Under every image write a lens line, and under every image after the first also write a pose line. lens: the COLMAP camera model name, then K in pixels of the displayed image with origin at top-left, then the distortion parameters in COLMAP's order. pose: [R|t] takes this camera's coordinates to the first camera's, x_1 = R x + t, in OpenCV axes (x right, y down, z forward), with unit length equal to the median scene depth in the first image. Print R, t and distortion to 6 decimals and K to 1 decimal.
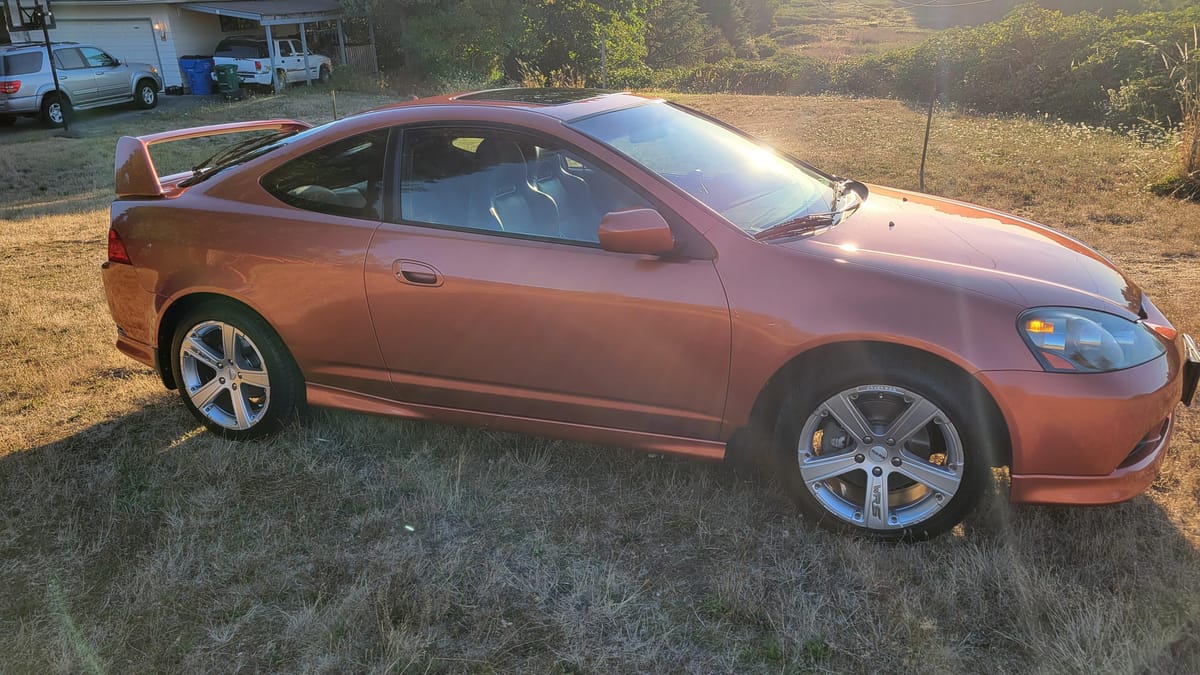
lens RADIAL K [[887.5, 0, 600.0], [0, 887.5, 337.5], [0, 0, 1]] dist [0.058959, -0.038056]
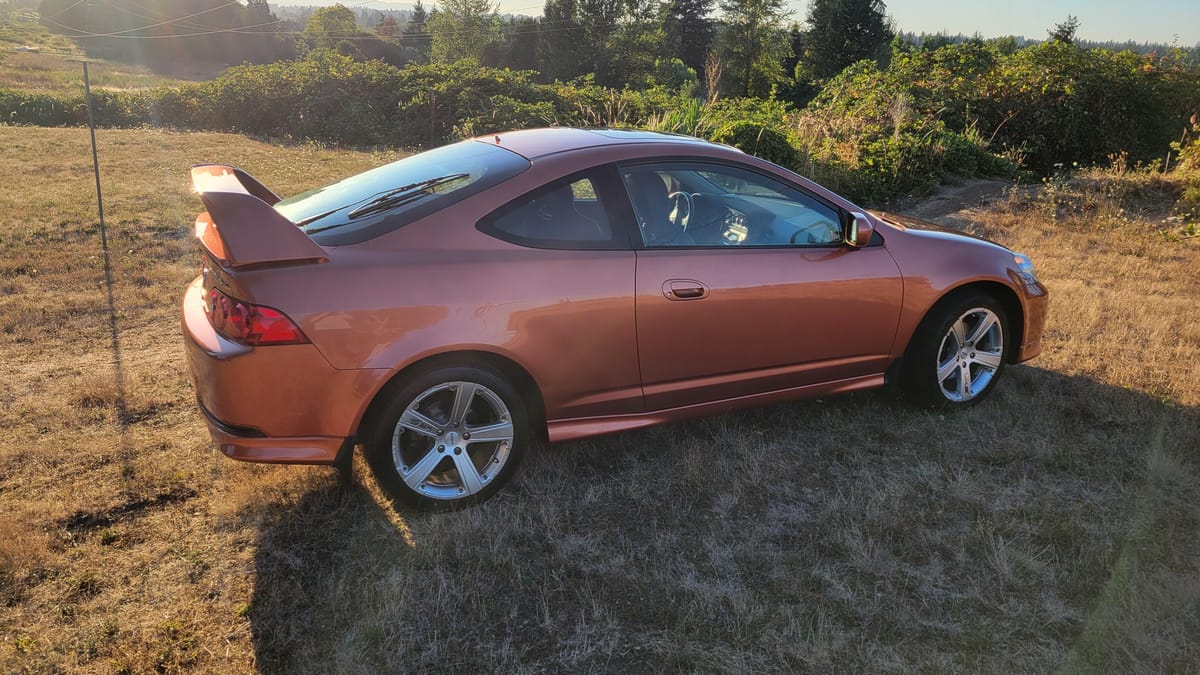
lens RADIAL K [[886.6, 0, 581.5], [0, 886.6, 336.0], [0, 0, 1]] dist [0.057804, -0.035605]
pose [[0.689810, -0.168653, 0.704072, -0.890296], [0.194127, 0.979965, 0.044546, -0.072614], [-0.697479, 0.105951, 0.708730, 0.236799]]
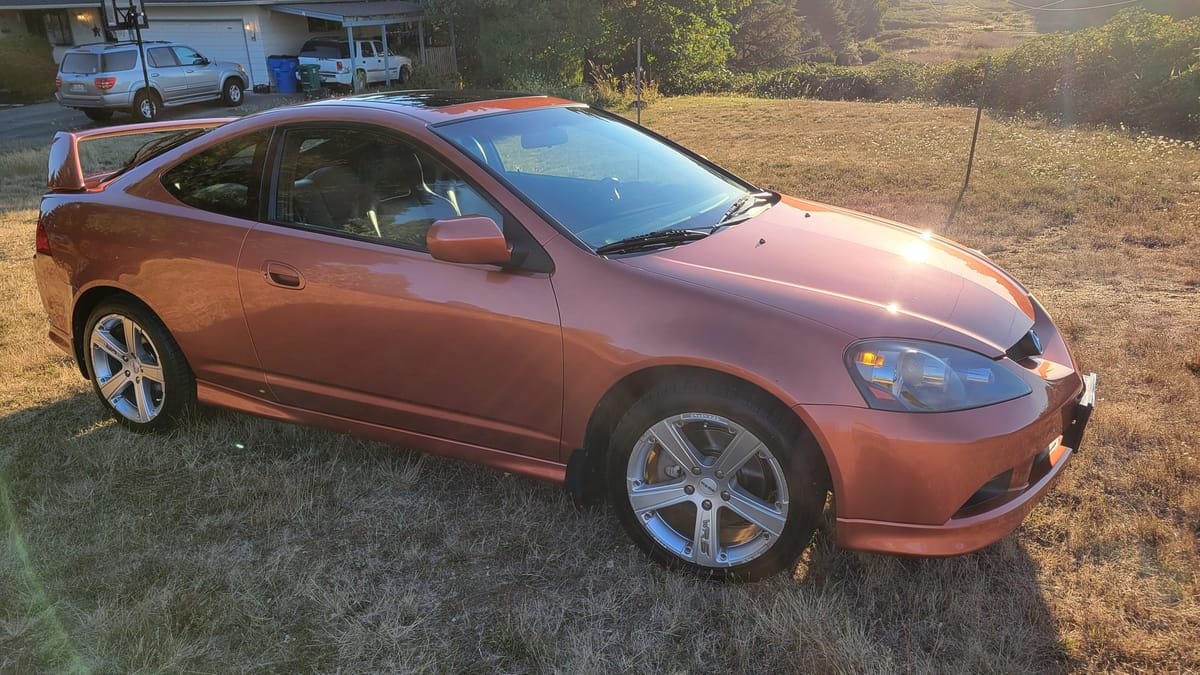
lens RADIAL K [[890.0, 0, 592.9], [0, 890.0, 343.5], [0, 0, 1]] dist [0.054564, -0.033389]
pose [[0.993583, 0.044083, -0.104162, 0.196524], [-0.043821, 0.999028, 0.004800, -0.013100], [0.104273, -0.000204, 0.994549, 0.037341]]
